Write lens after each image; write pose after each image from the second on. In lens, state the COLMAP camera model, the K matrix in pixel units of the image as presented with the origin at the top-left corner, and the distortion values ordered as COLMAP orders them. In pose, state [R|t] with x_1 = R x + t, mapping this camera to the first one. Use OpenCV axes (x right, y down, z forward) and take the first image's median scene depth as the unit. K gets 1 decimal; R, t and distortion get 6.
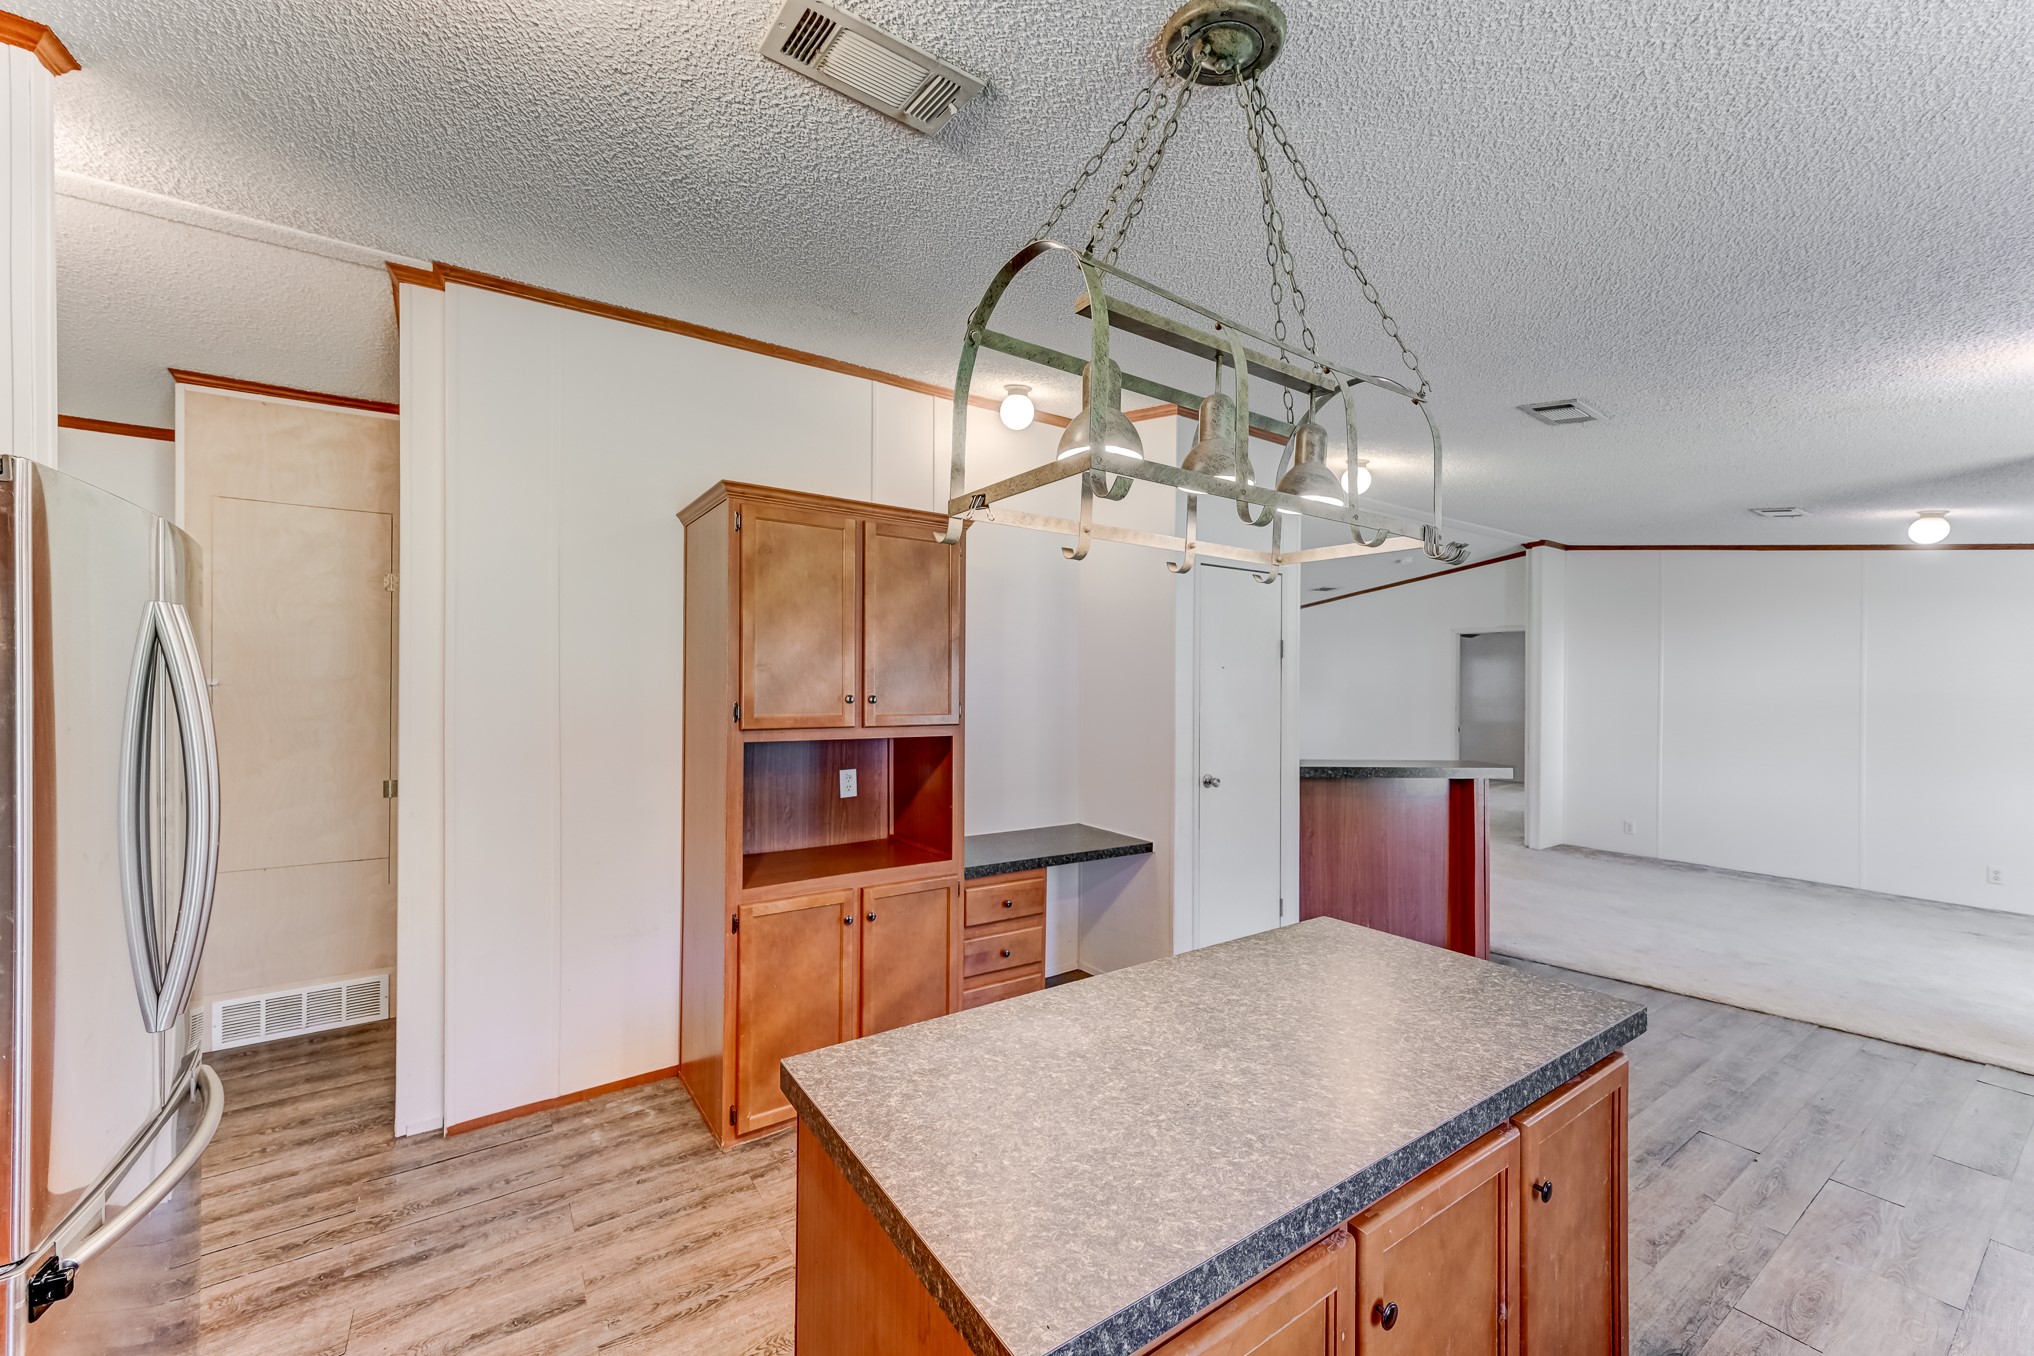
lens RADIAL K [[790.7, 0, 1020.1], [0, 790.7, 683.5], [0, 0, 1]] dist [0.008577, 0.000504]
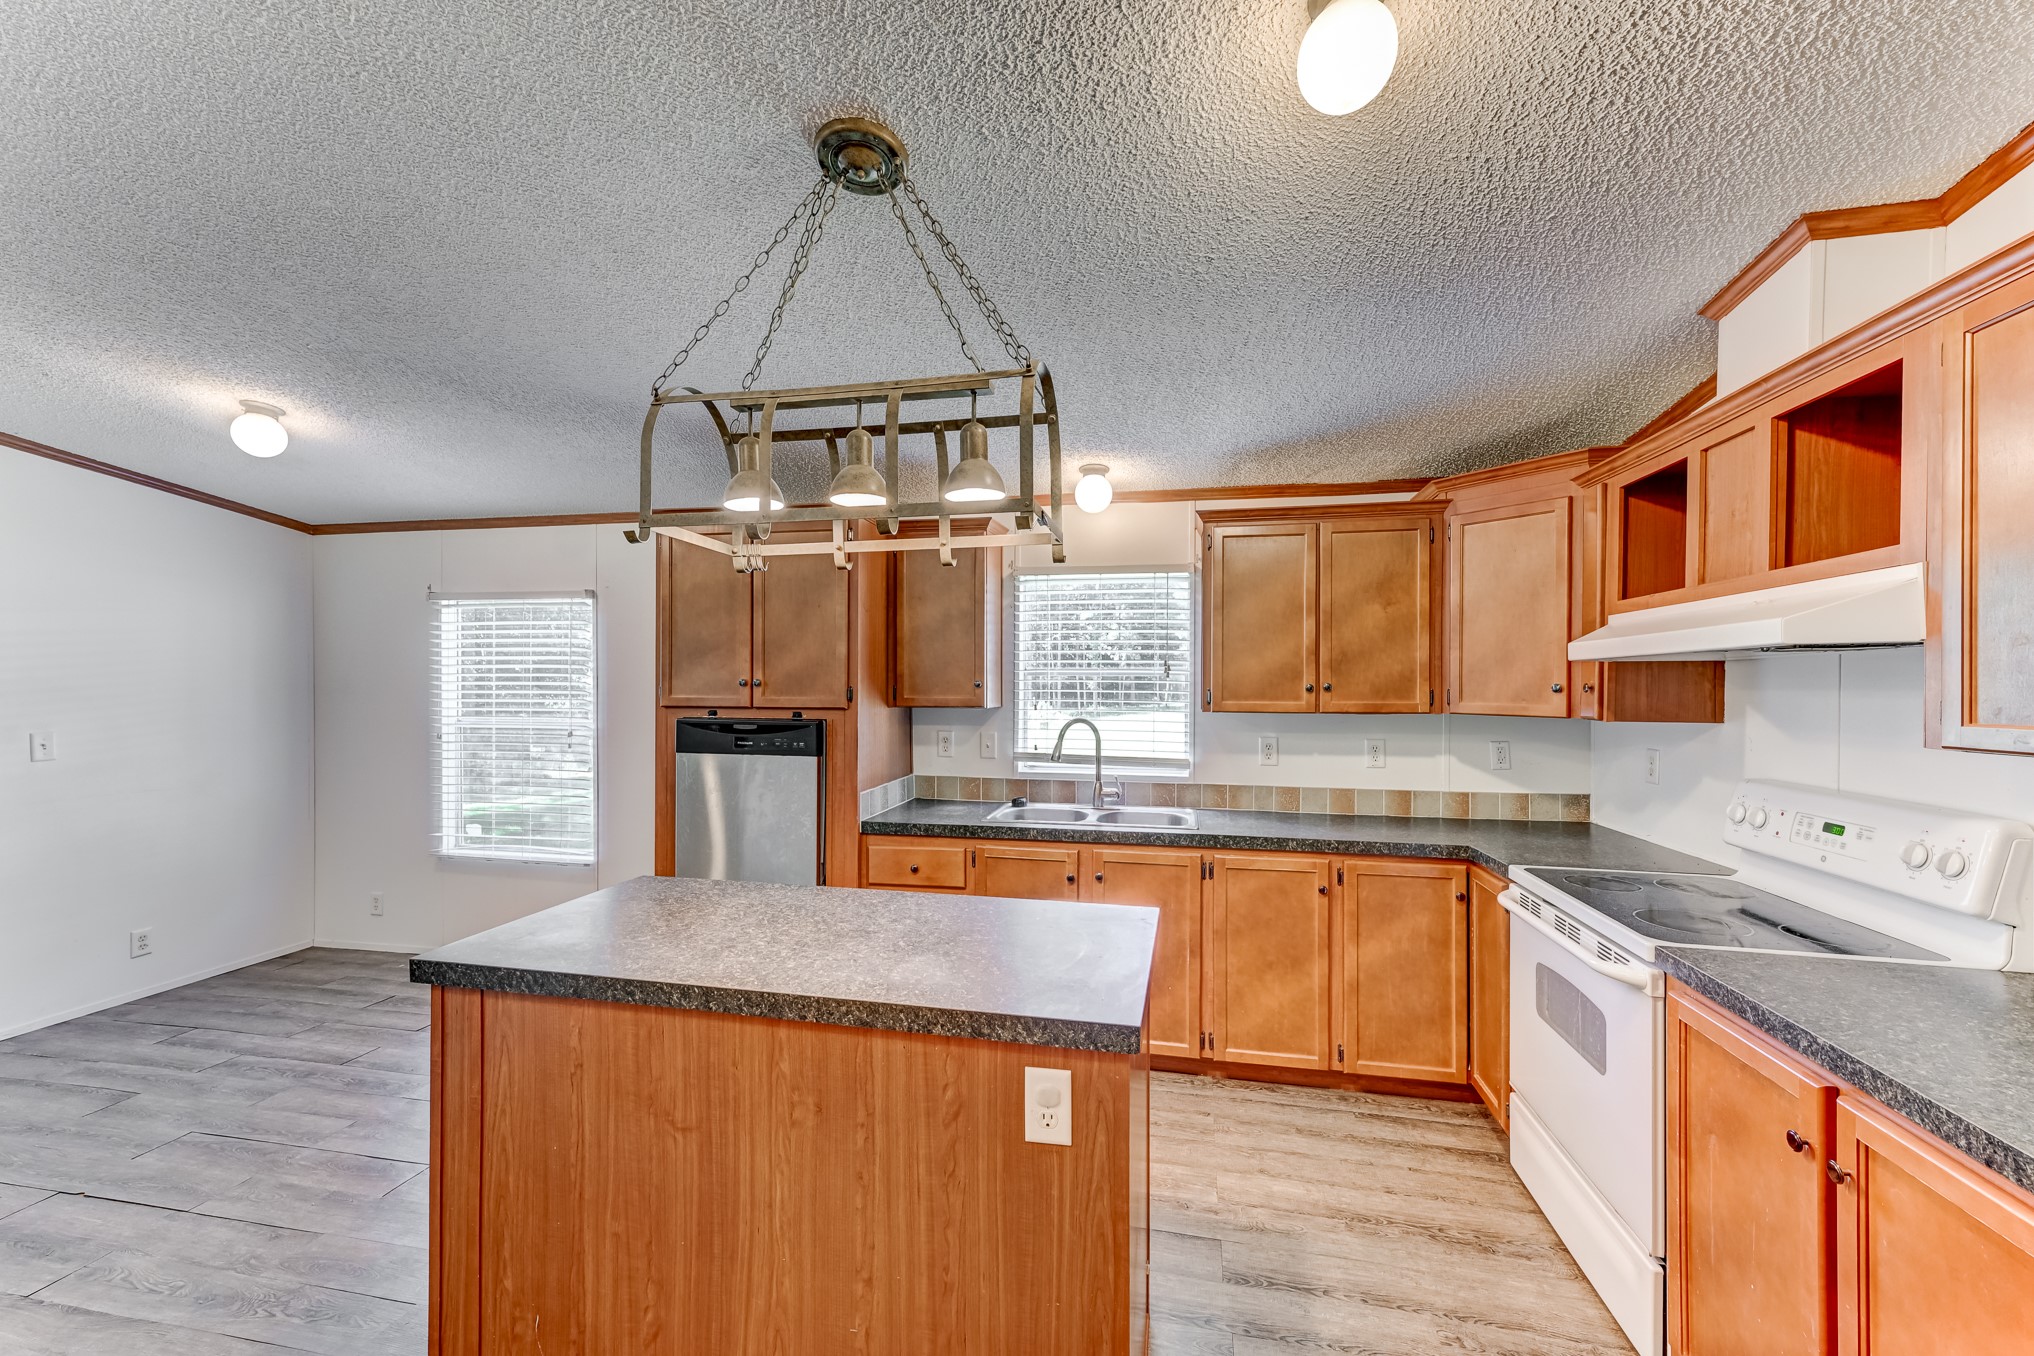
lens RADIAL K [[815.5, 0, 1020.1], [0, 815.5, 685.5], [0, 0, 1]] dist [0.010792, 0.000224]
pose [[-0.687362, -0.014813, 0.726164, -0.408080], [-0.008386, 0.999887, 0.012459, 0.014105], [-0.726267, 0.002474, -0.687408, 0.789858]]
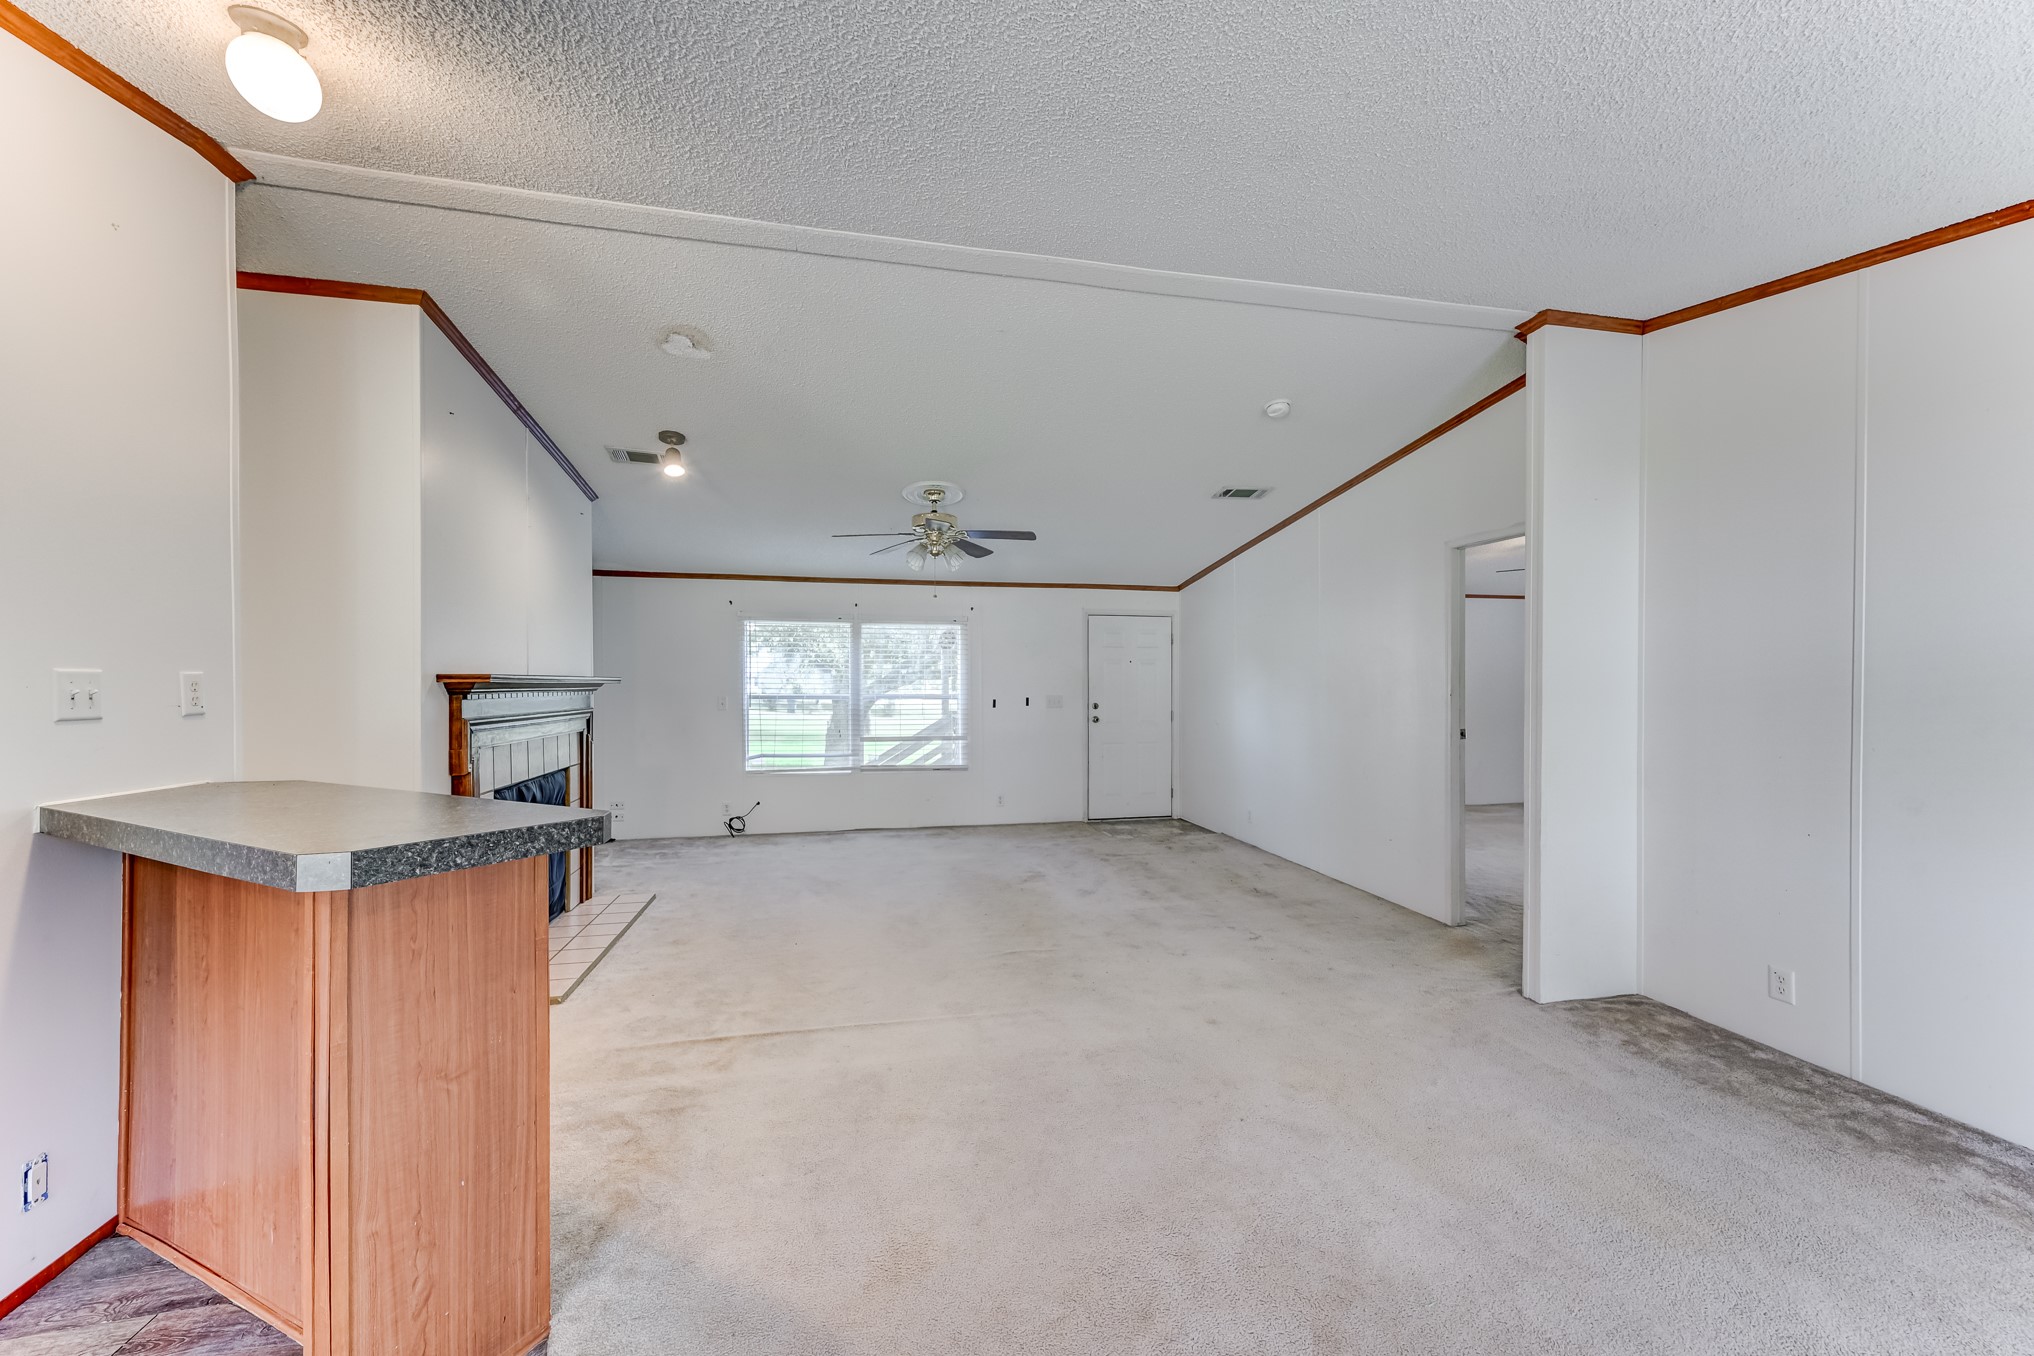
lens RADIAL K [[790.7, 0, 1020.1], [0, 790.7, 683.5], [0, 0, 1]] dist [0.008577, 0.000504]
pose [[0.924136, -0.007504, -0.381990, 1.448232], [0.007932, 0.999968, -0.000454, 0.068058], [0.381982, -0.002610, 0.924166, 1.234114]]
